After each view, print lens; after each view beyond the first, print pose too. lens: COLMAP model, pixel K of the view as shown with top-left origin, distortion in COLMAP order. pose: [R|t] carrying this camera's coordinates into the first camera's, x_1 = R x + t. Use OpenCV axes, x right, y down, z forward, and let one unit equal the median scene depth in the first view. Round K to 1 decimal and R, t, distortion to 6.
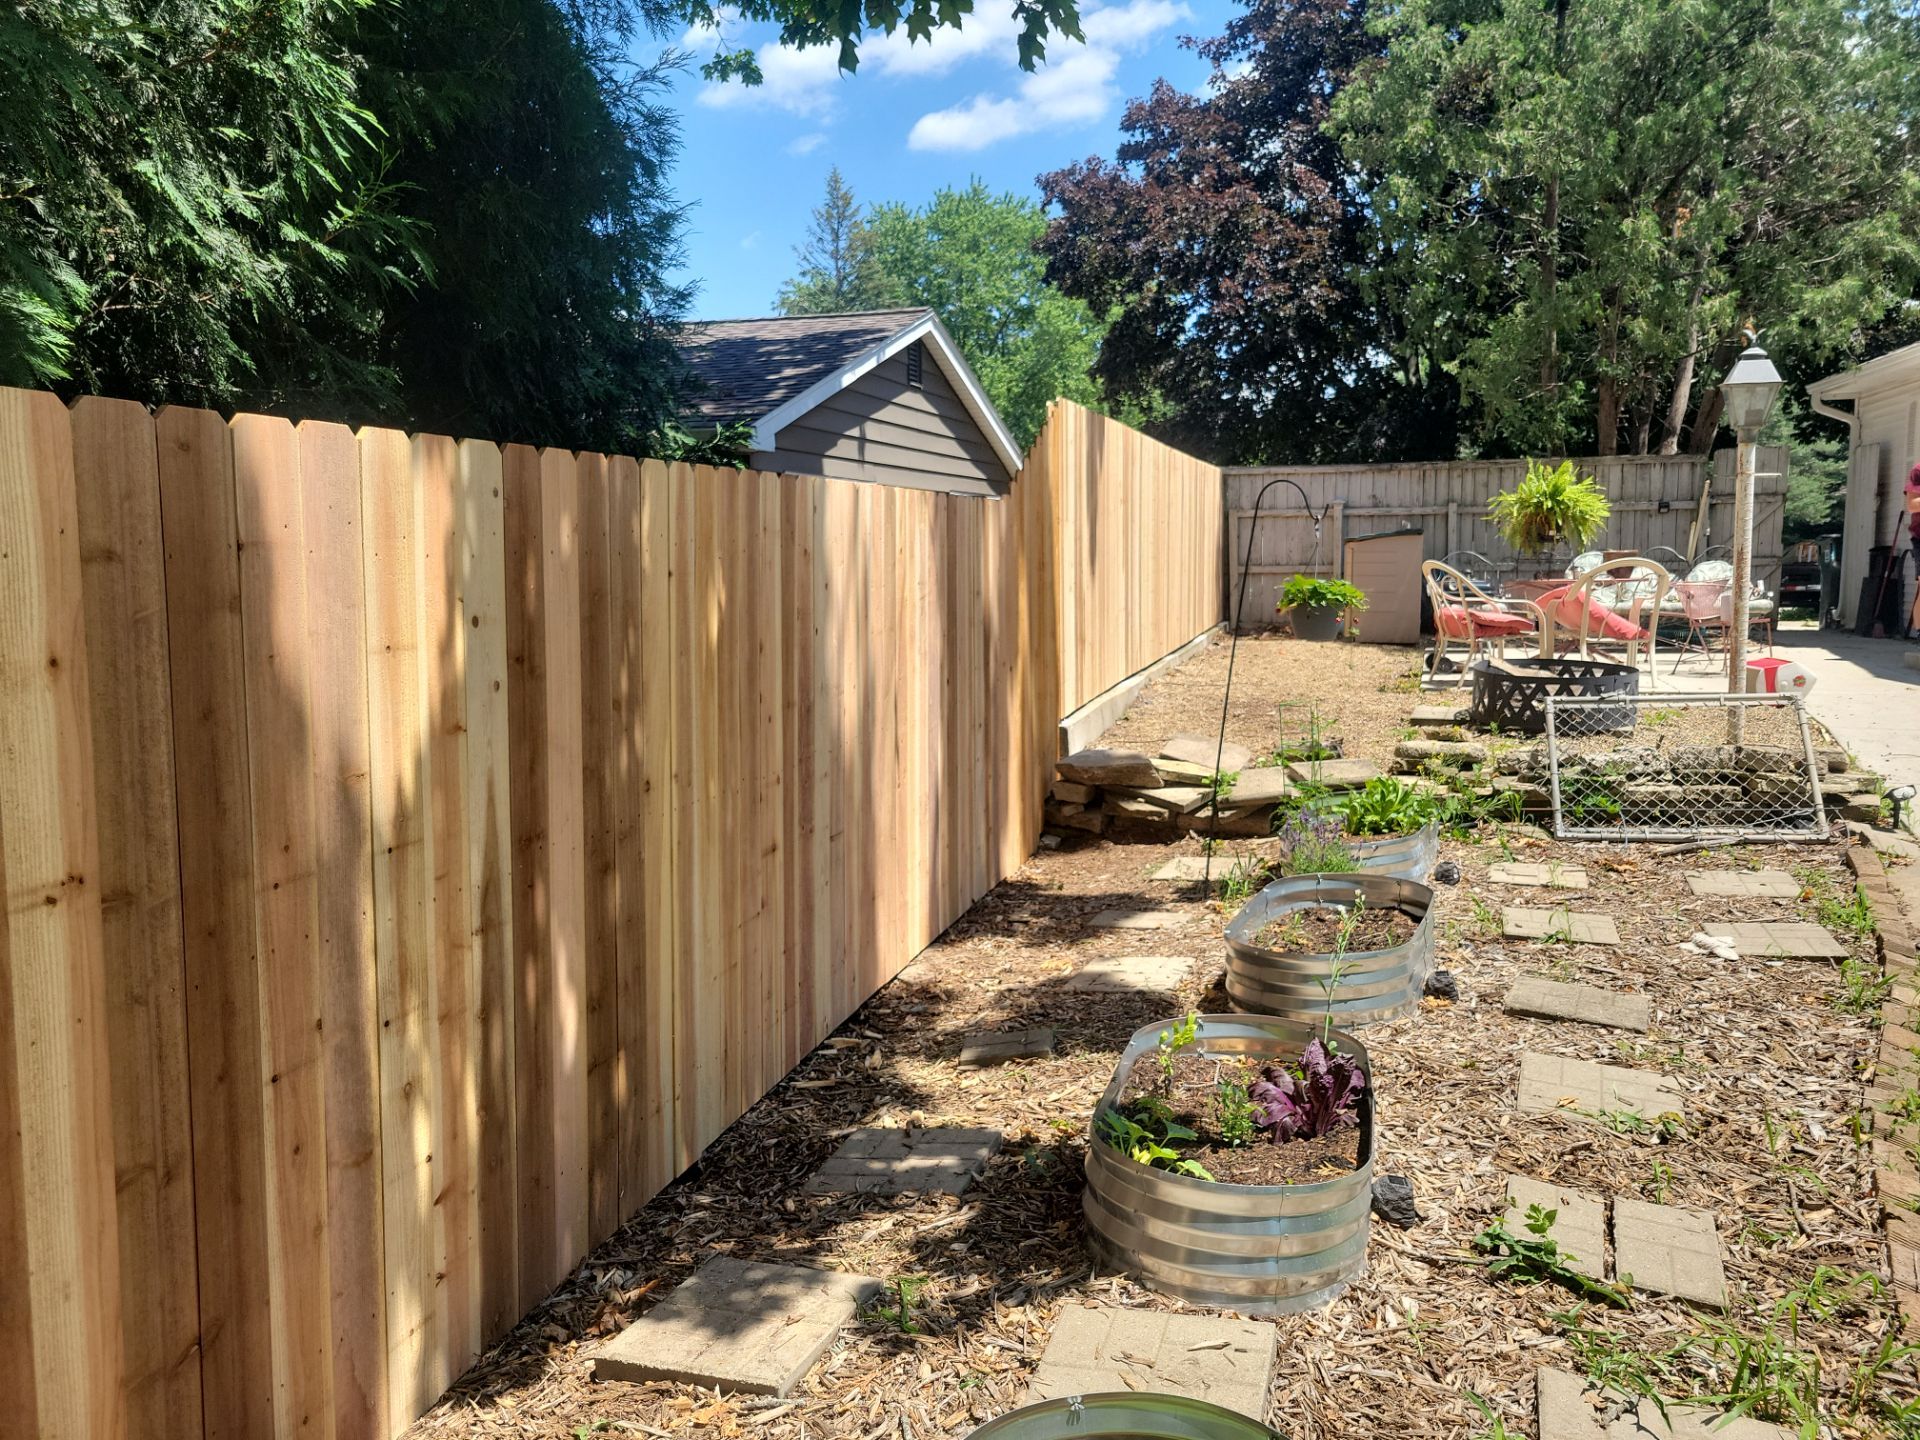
lens RADIAL K [[1436.1, 0, 973.1], [0, 1436.1, 706.6], [0, 0, 1]] dist [0.037489, -0.007632]
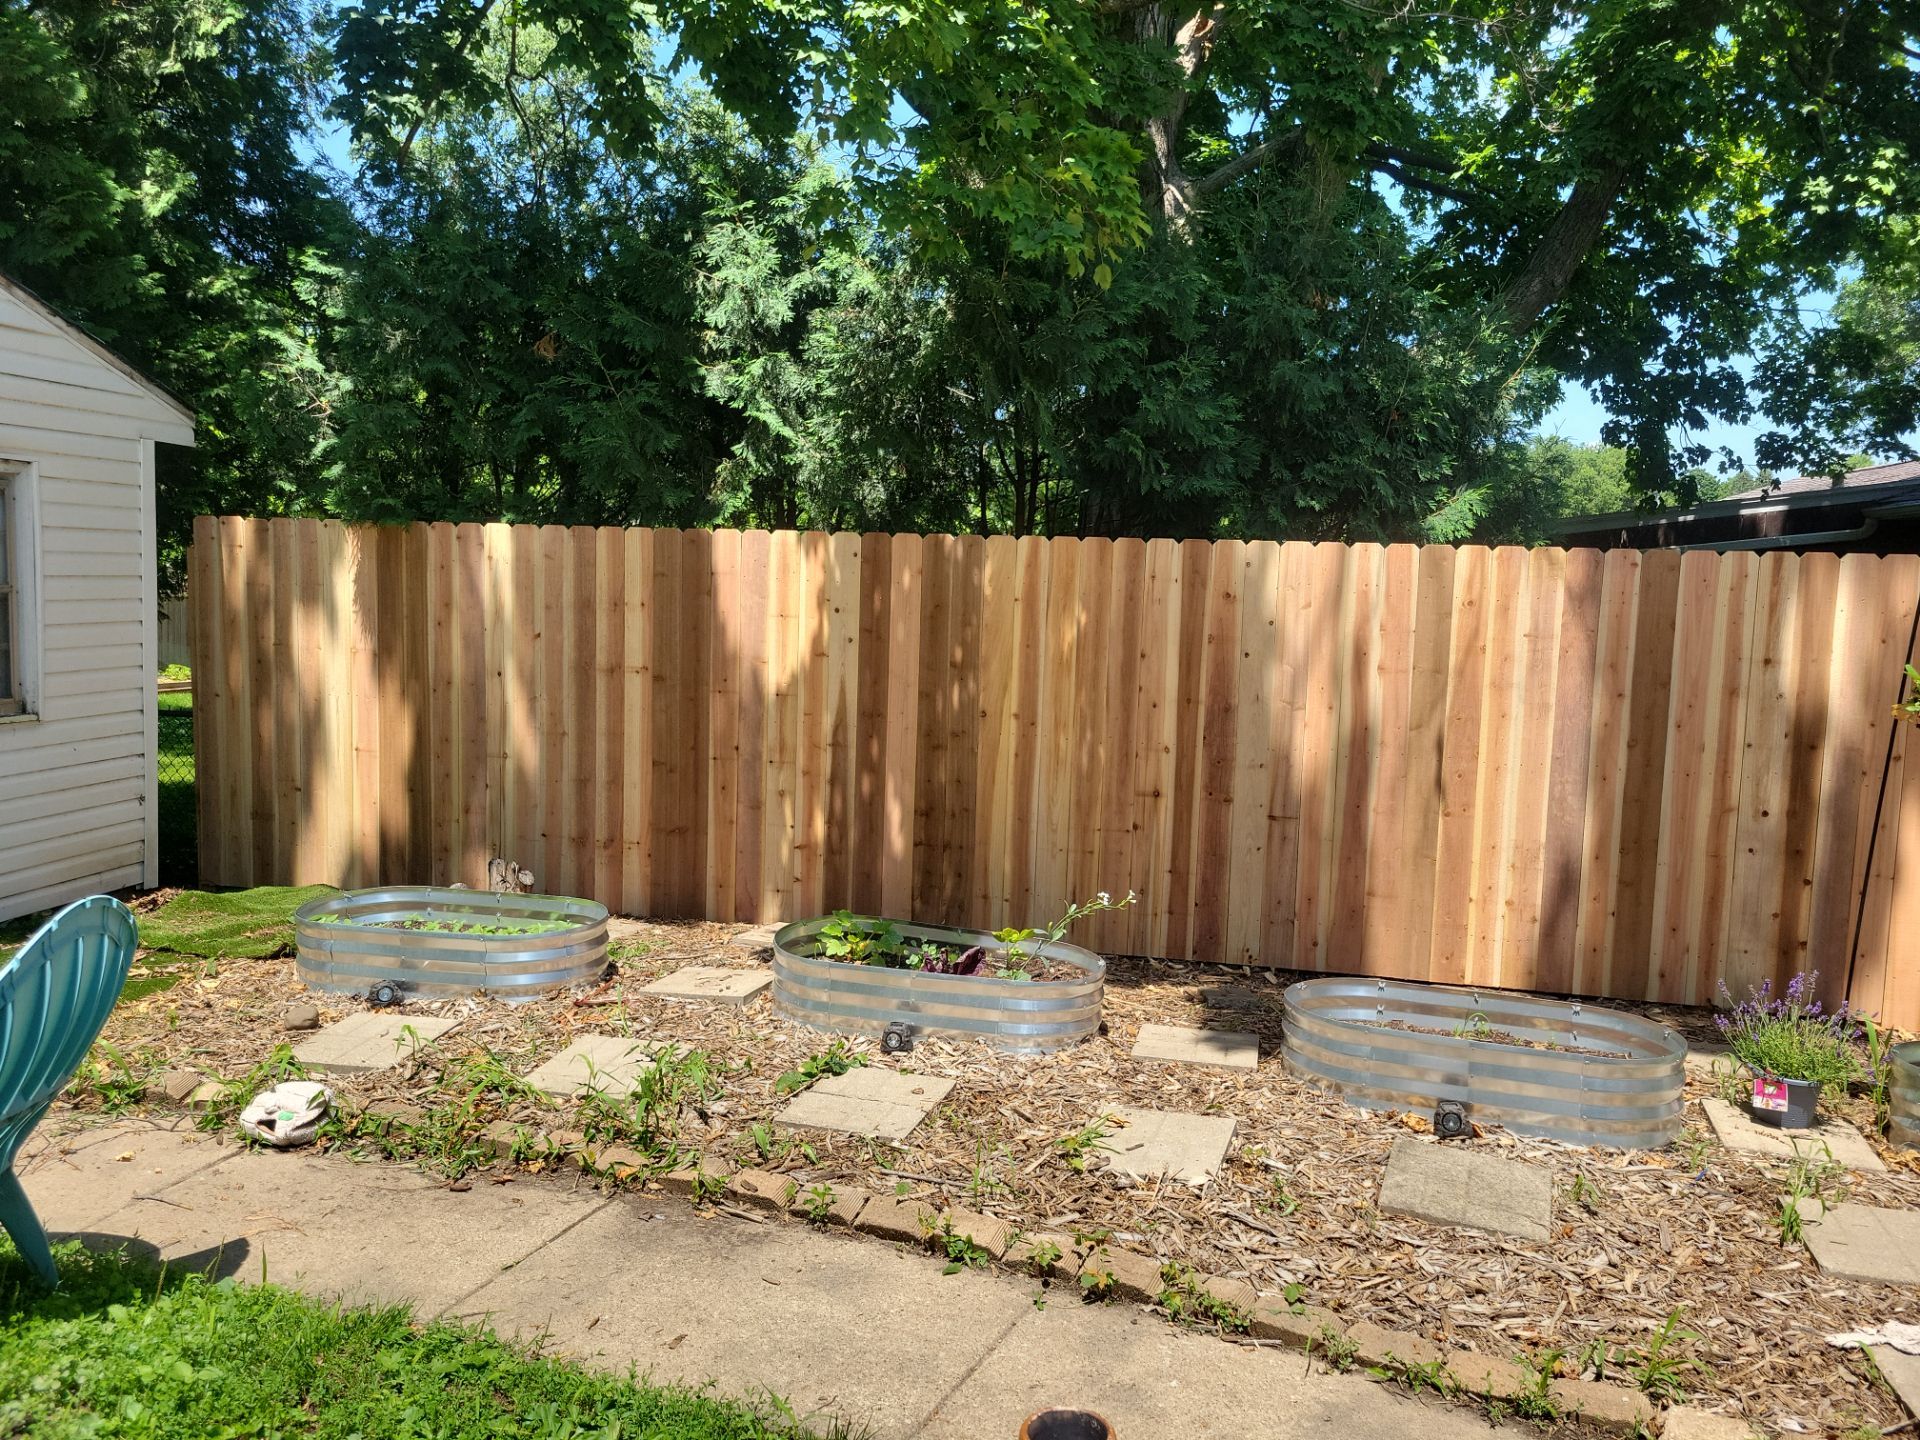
lens RADIAL K [[1436.1, 0, 973.1], [0, 1436.1, 706.6], [0, 0, 1]] dist [0.037489, -0.007632]
pose [[0.067669, 0.110094, -0.991615, 0.777050], [-0.140011, 0.985106, 0.099817, -0.066098], [0.987835, 0.132082, 0.082076, 0.412042]]
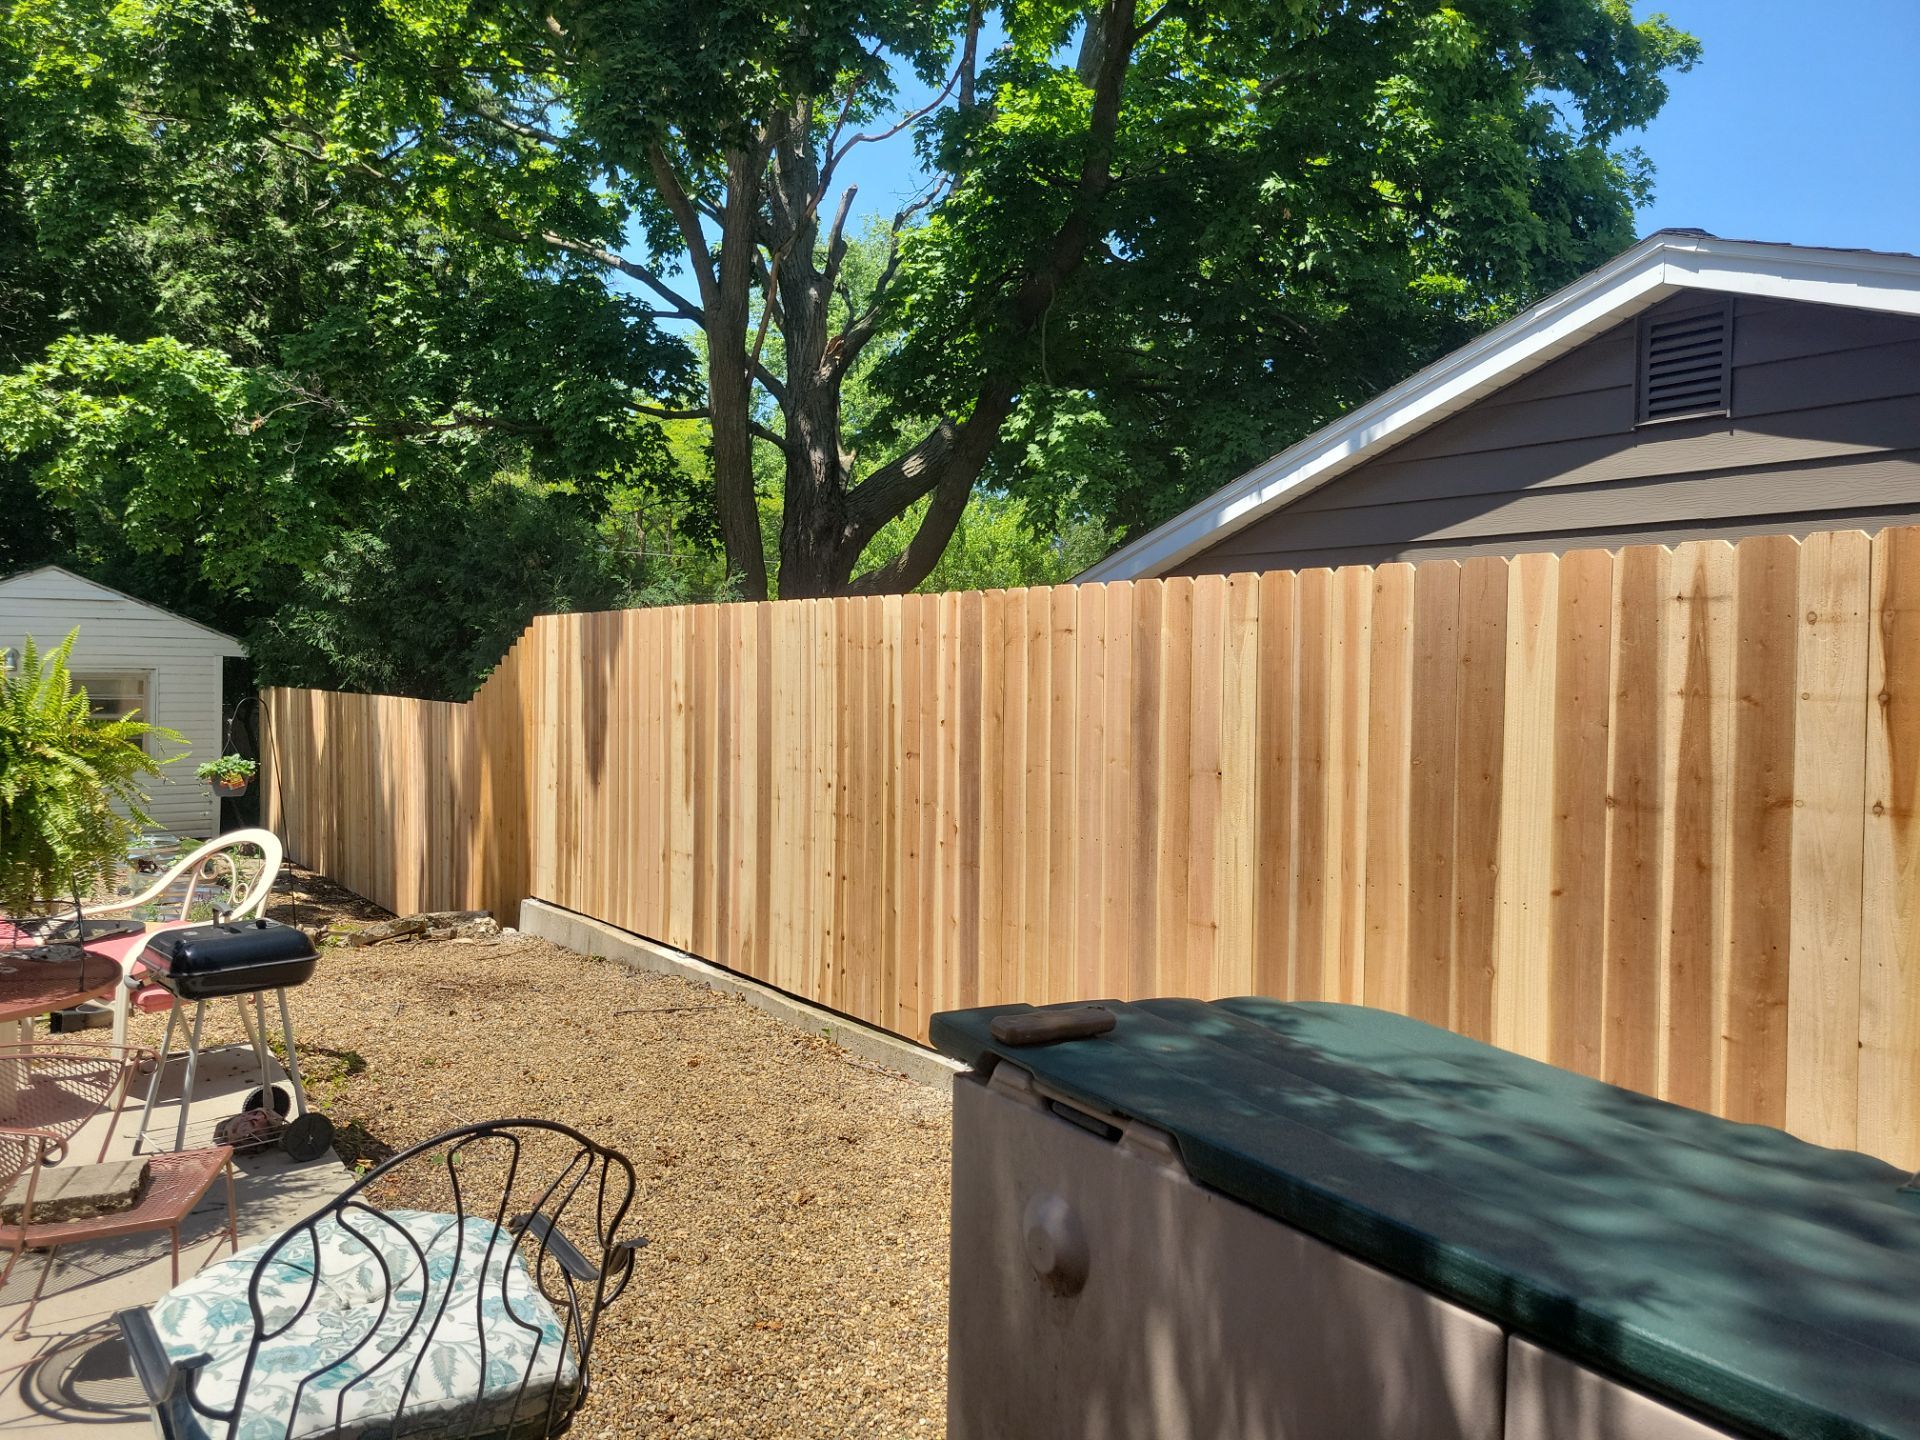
lens RADIAL K [[1436.1, 0, 973.1], [0, 1436.1, 706.6], [0, 0, 1]] dist [0.037489, -0.007632]
pose [[-0.623969, 0.026646, -0.780995, 0.866130], [-0.092968, 0.989789, 0.108045, -0.348595], [0.775899, 0.140024, -0.615121, 2.307899]]
